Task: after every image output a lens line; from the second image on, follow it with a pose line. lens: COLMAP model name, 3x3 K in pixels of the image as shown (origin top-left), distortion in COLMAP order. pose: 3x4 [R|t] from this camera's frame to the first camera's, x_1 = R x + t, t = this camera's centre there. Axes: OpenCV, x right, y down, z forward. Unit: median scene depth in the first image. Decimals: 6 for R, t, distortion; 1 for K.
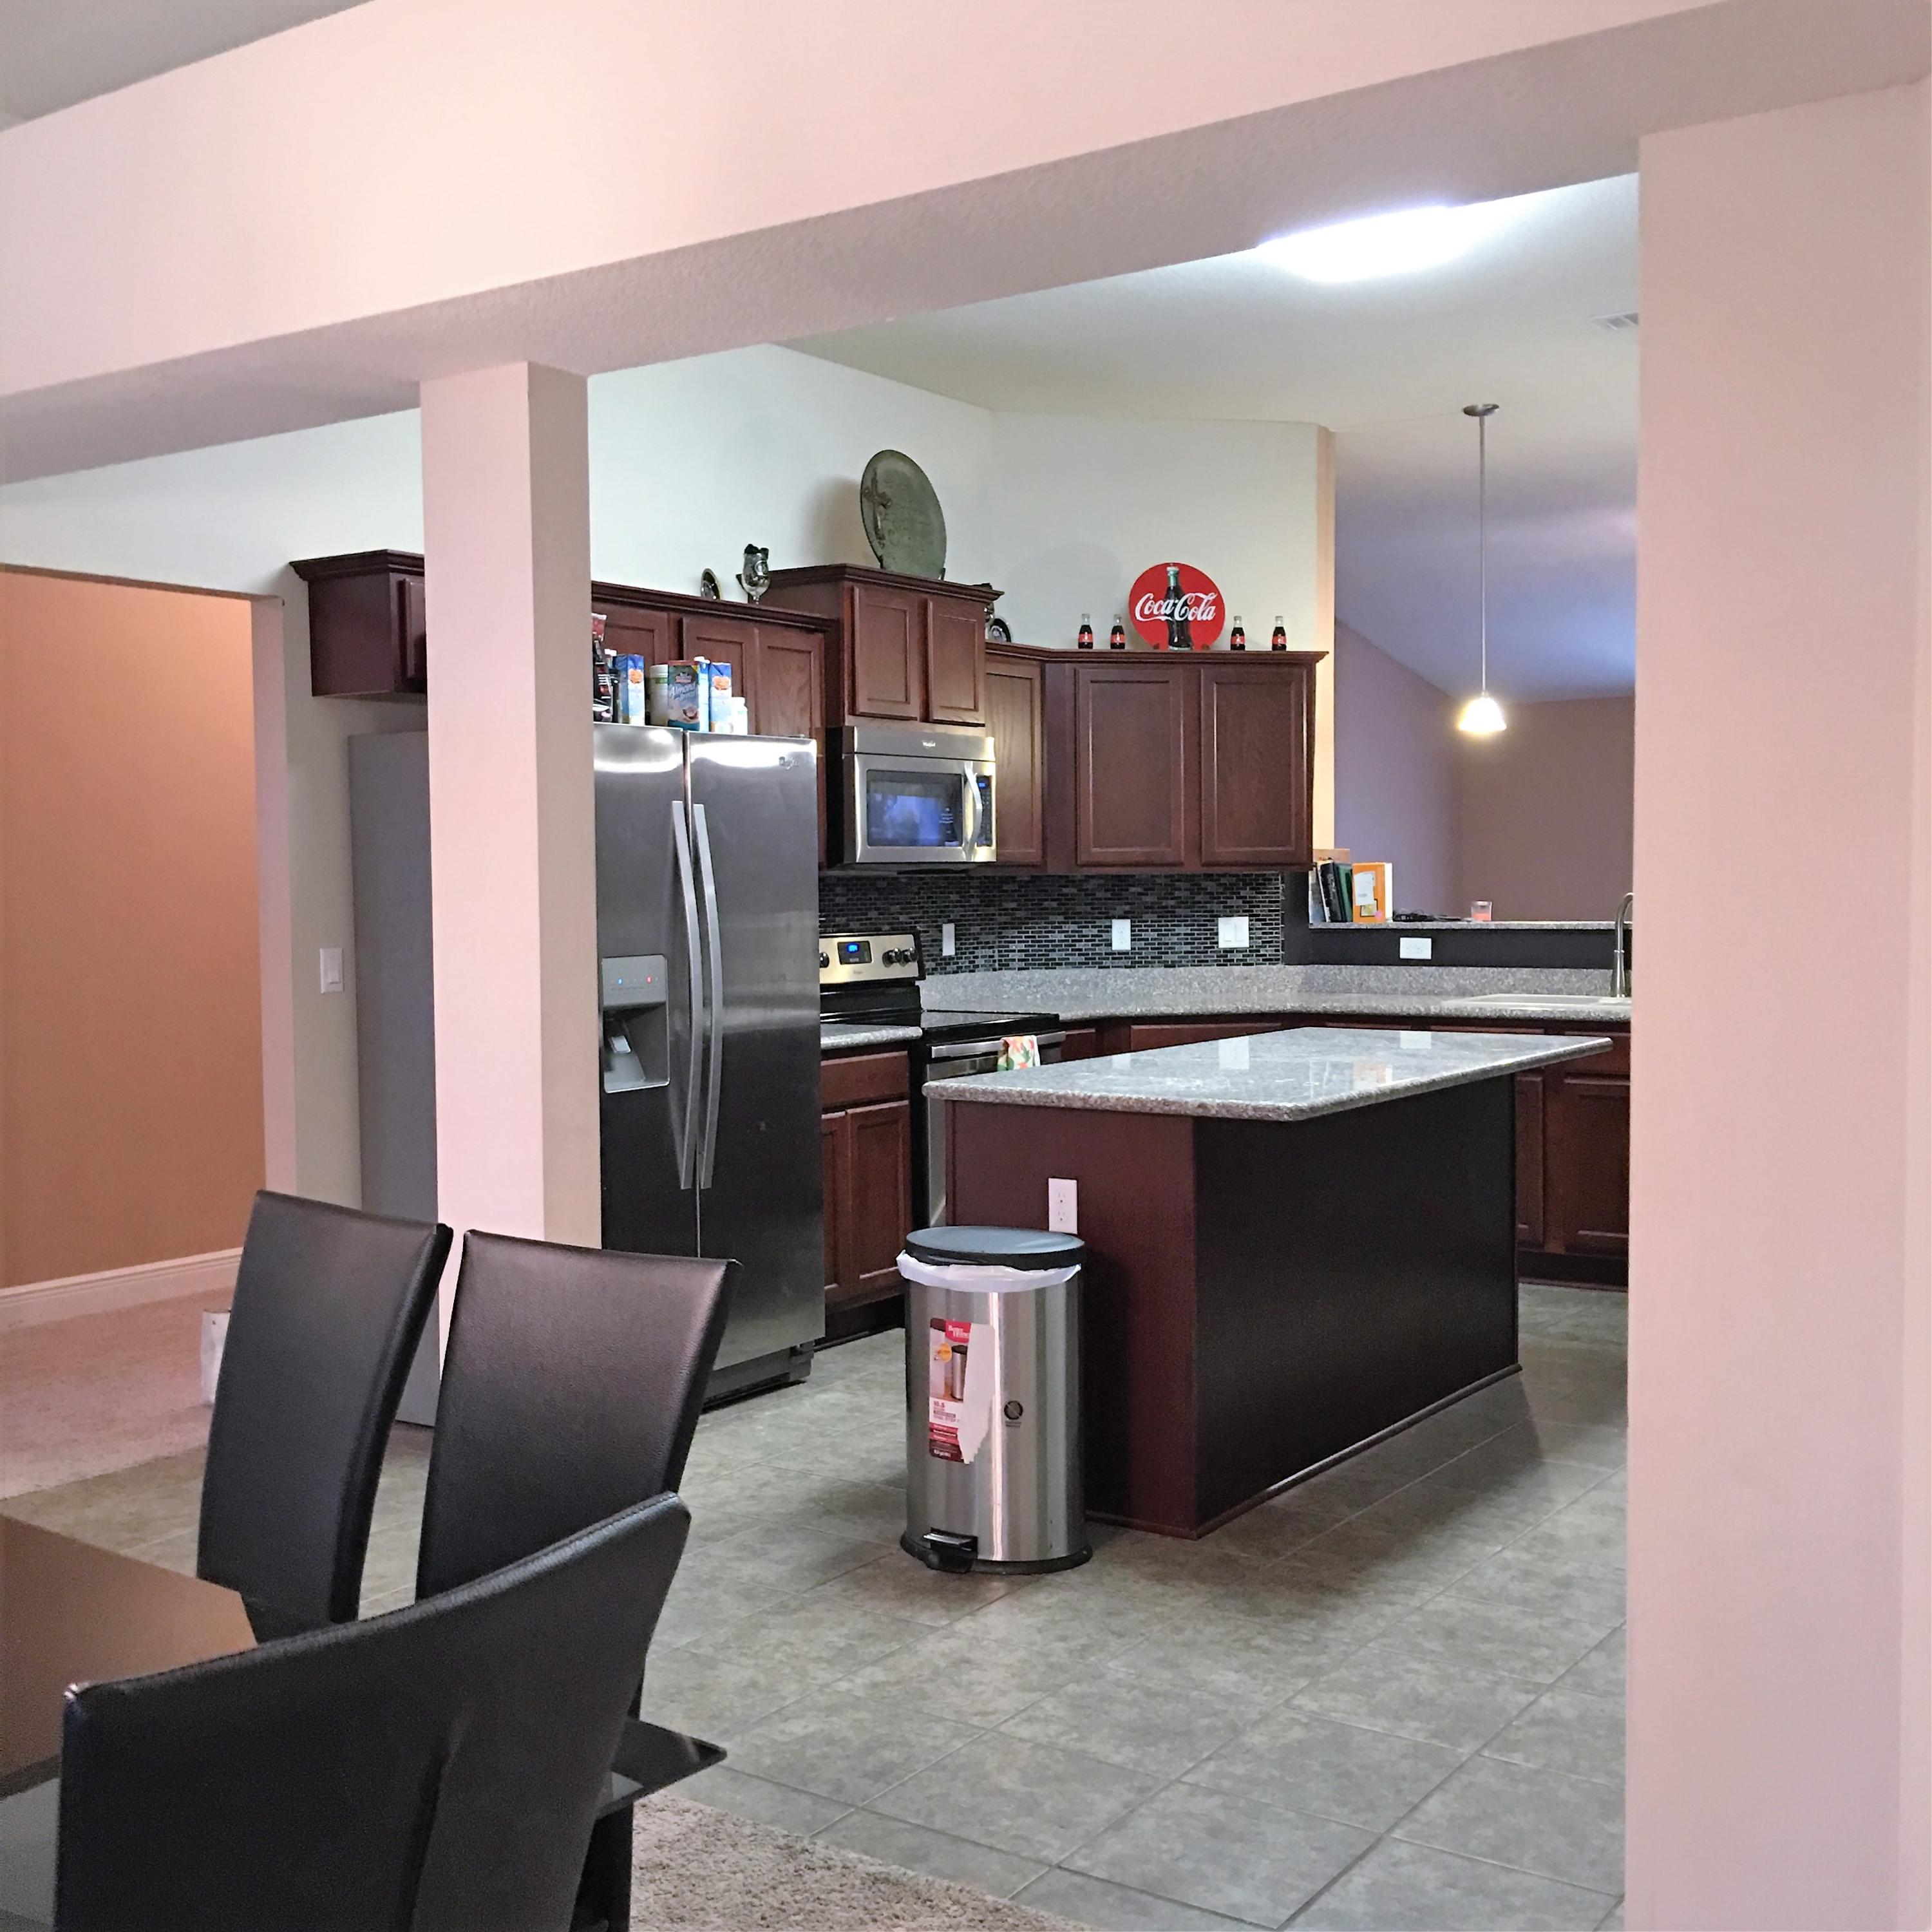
lens RADIAL K [[2173.2, 0, 976.5], [0, 2173.2, 981.4], [0, 0, 1]] dist [0.055314, -0.023280]
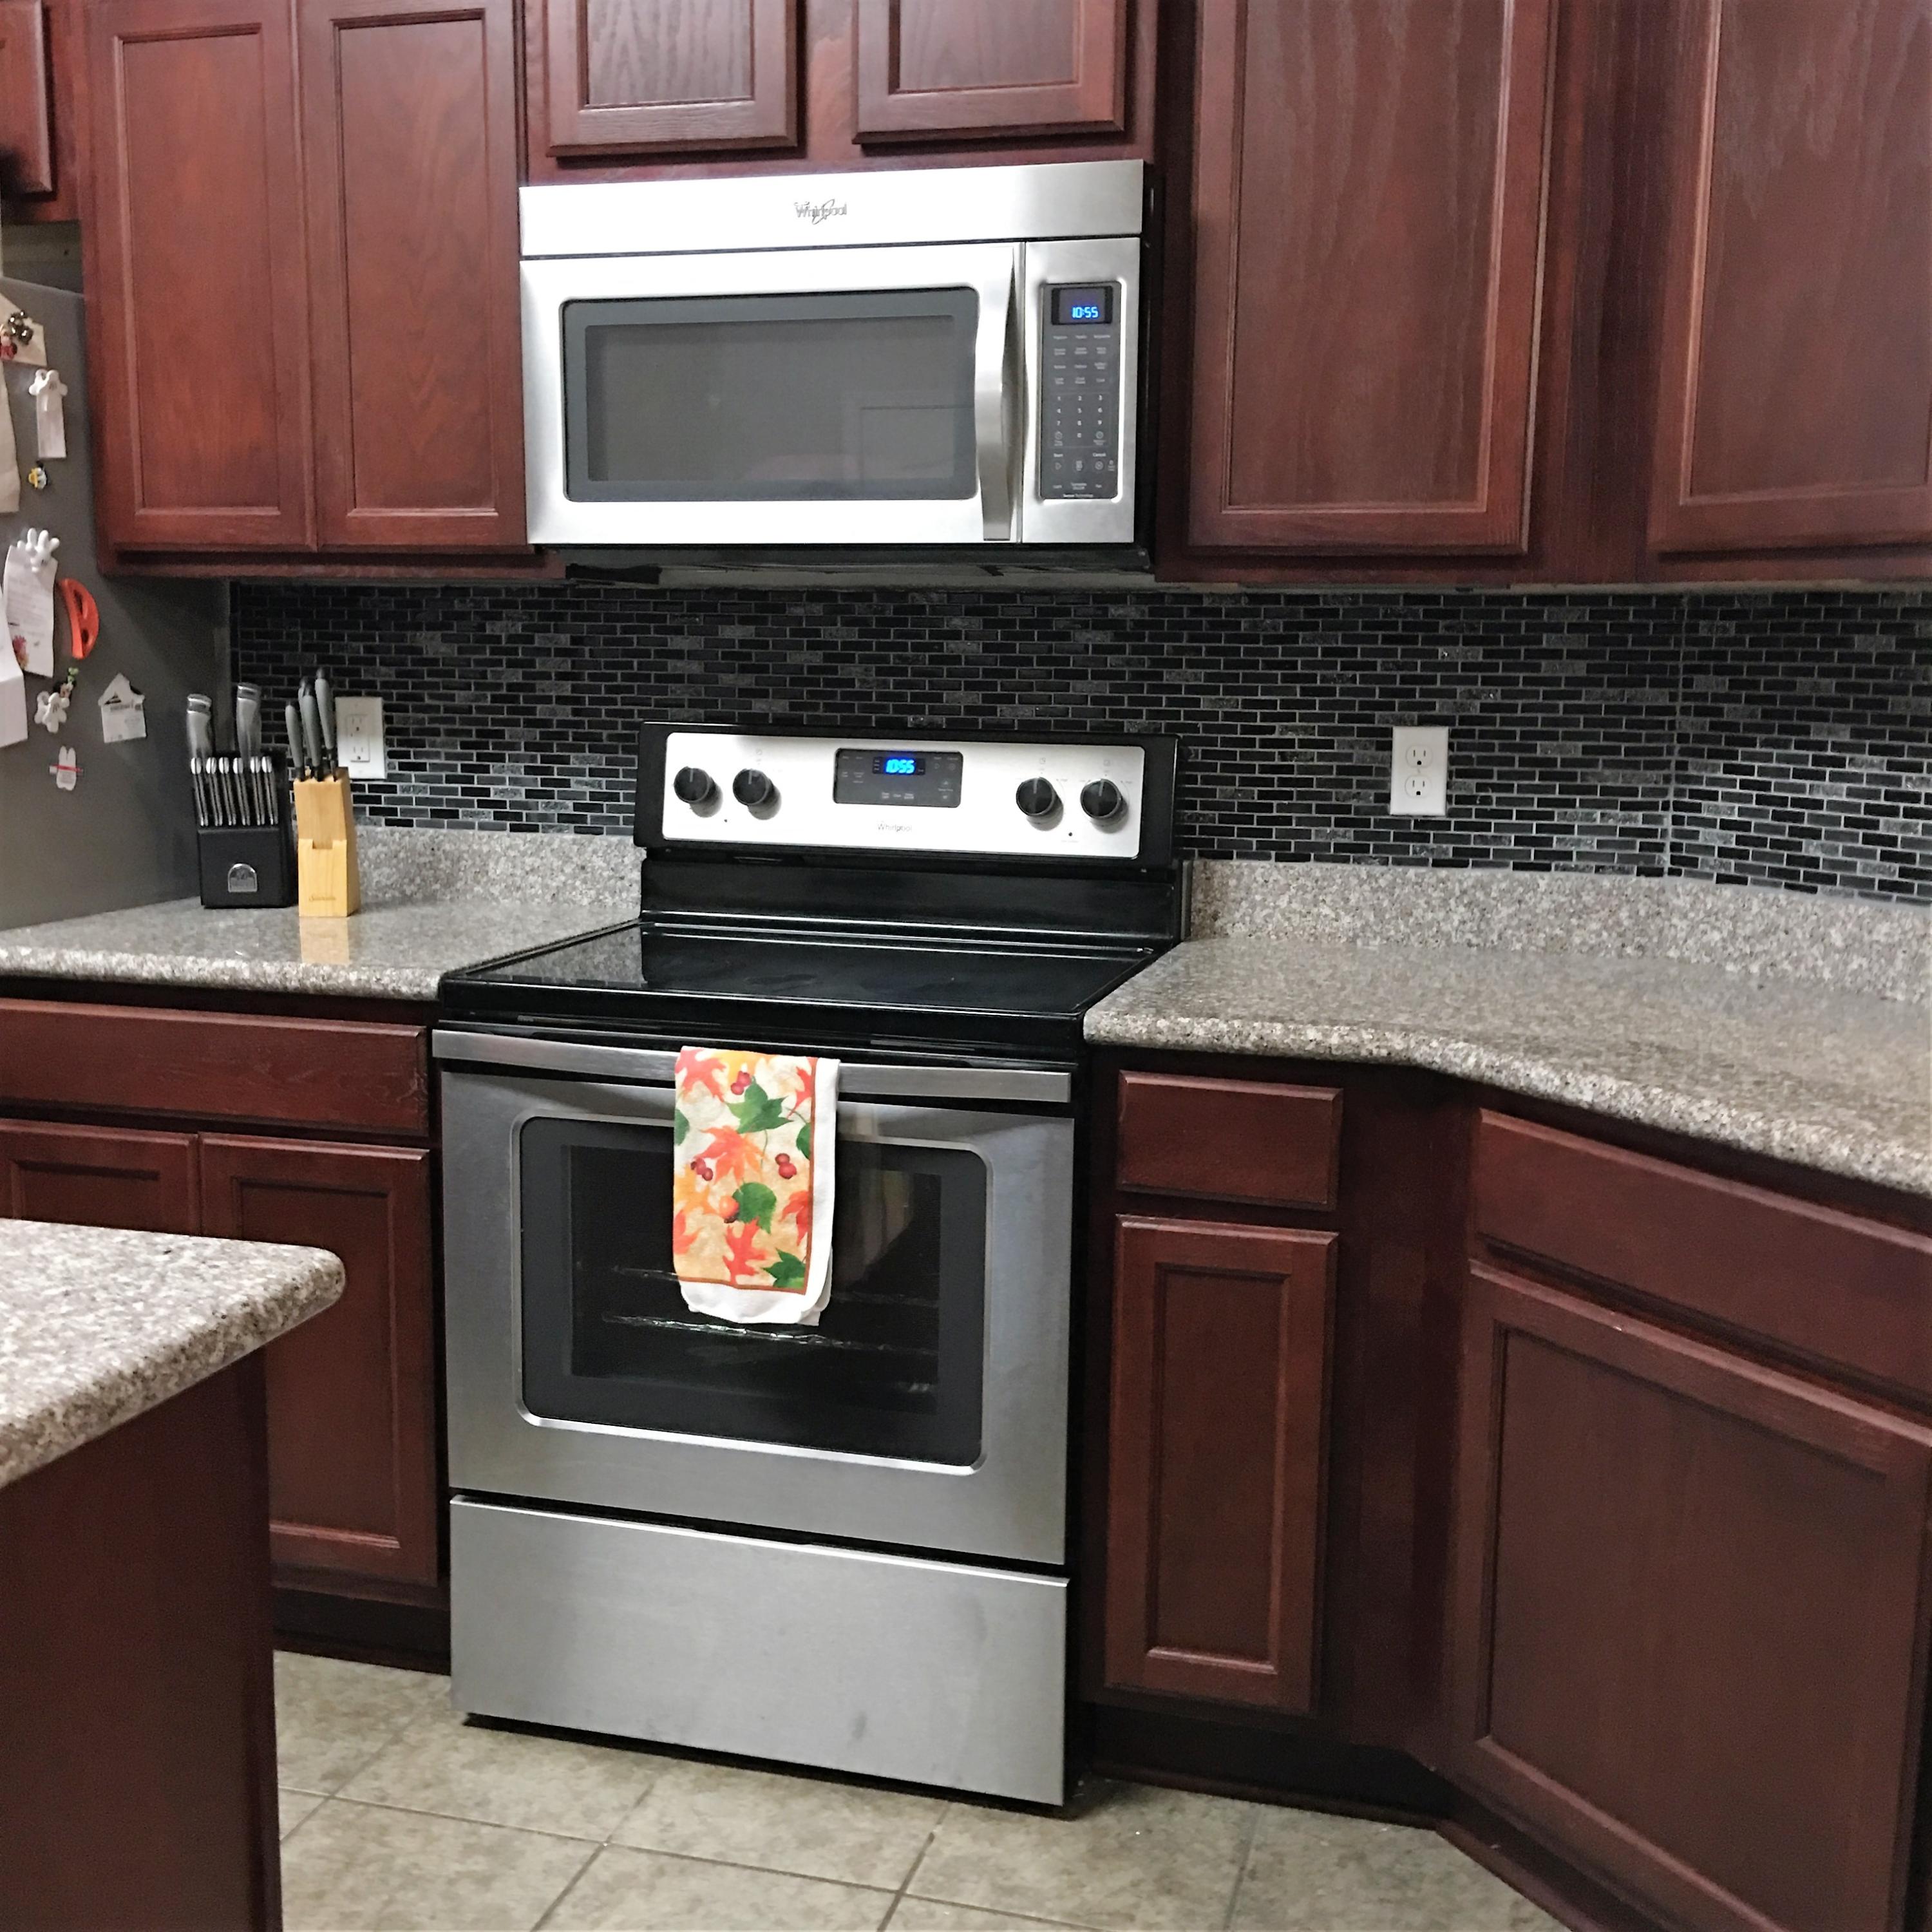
lens RADIAL K [[2173.2, 0, 976.5], [0, 2173.2, 981.4], [0, 0, 1]] dist [0.055314, -0.023280]
pose [[0.323916, 0.165138, -0.931562, 0.308113], [-0.060659, 0.986248, 0.153741, -0.036081], [0.944139, 0.006708, 0.329478, 0.809955]]
